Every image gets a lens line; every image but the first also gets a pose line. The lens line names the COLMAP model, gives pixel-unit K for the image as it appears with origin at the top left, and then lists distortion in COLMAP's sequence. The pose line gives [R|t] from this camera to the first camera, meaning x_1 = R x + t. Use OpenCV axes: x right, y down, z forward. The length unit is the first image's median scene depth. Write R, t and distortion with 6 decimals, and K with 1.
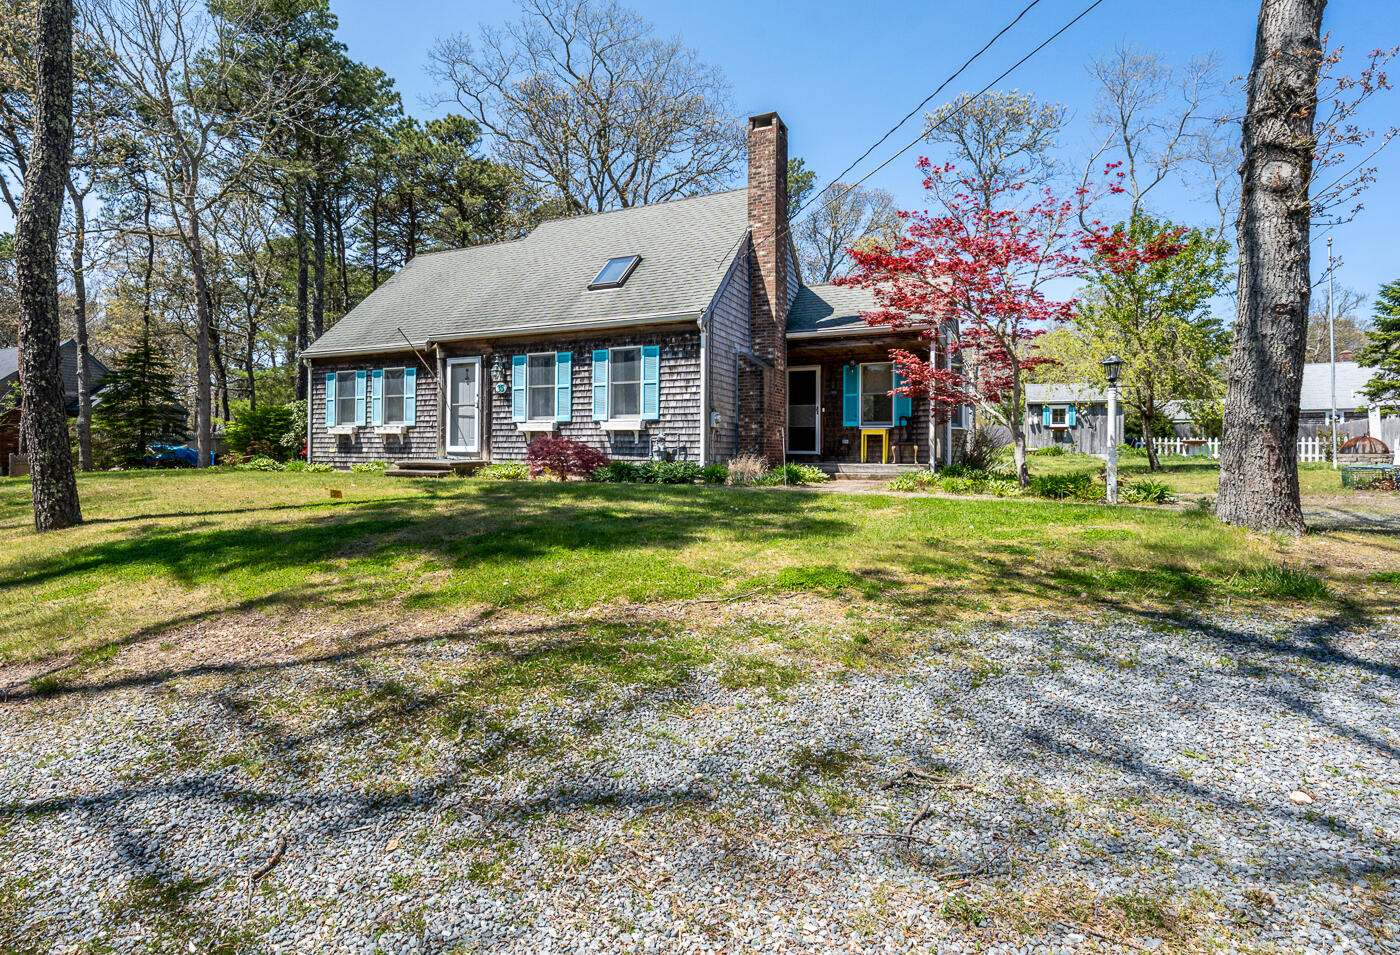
lens RADIAL K [[734.4, 0, 667.5], [0, 734.4, 482.9], [0, 0, 1]] dist [-0.001860, 0.000111]
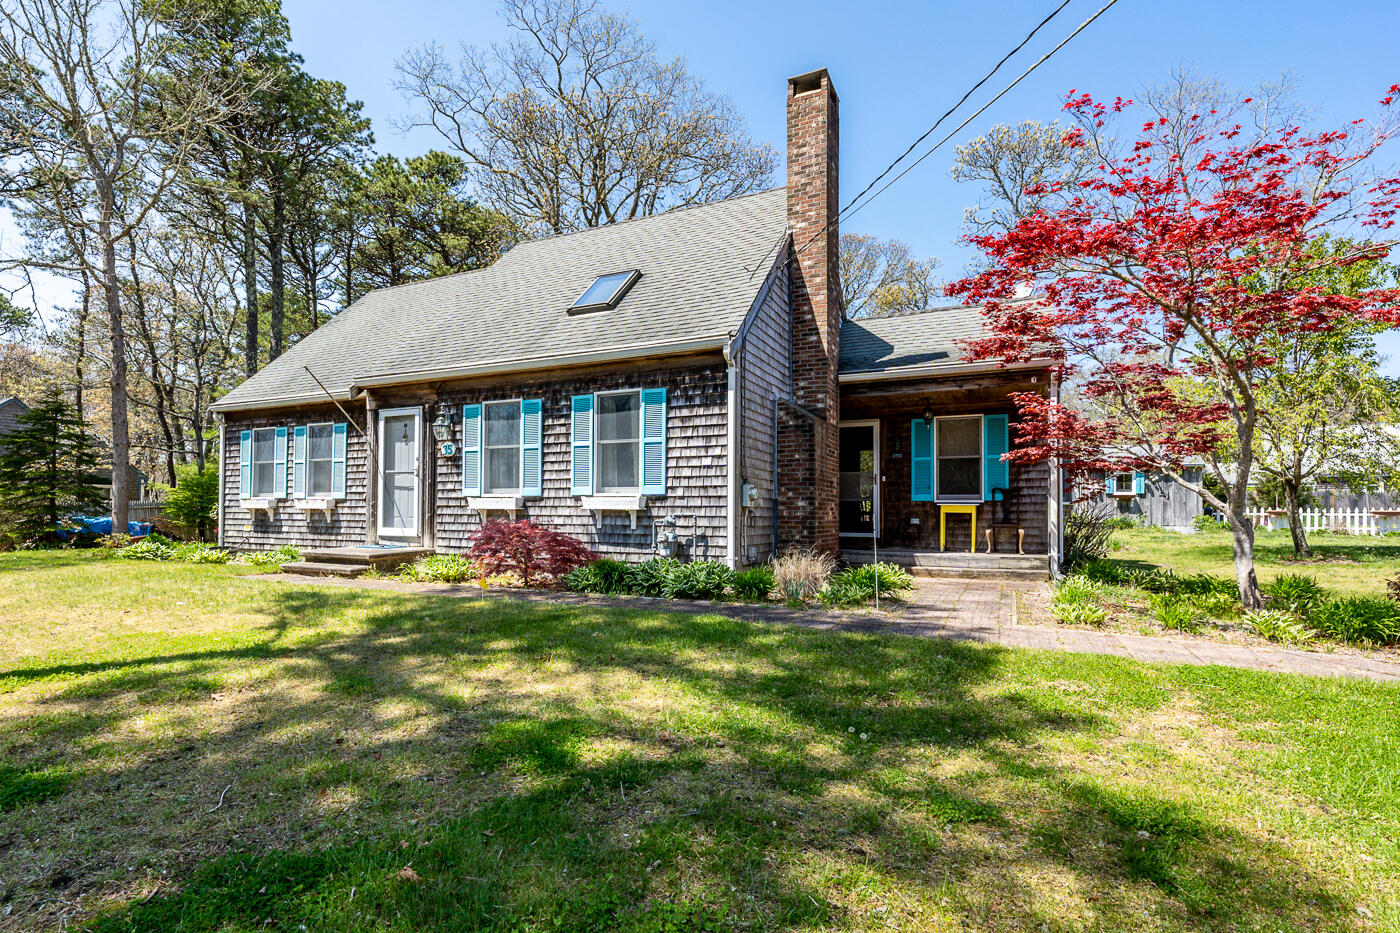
lens RADIAL K [[694.9, 0, 674.2], [0, 694.9, 524.7], [0, 0, 1]] dist [-0.003940, -0.000600]
pose [[0.999956, -0.000589, 0.009360, -0.008895], [0.000798, 0.999750, -0.022350, -0.038313], [-0.009345, 0.022356, 0.999706, 0.307156]]
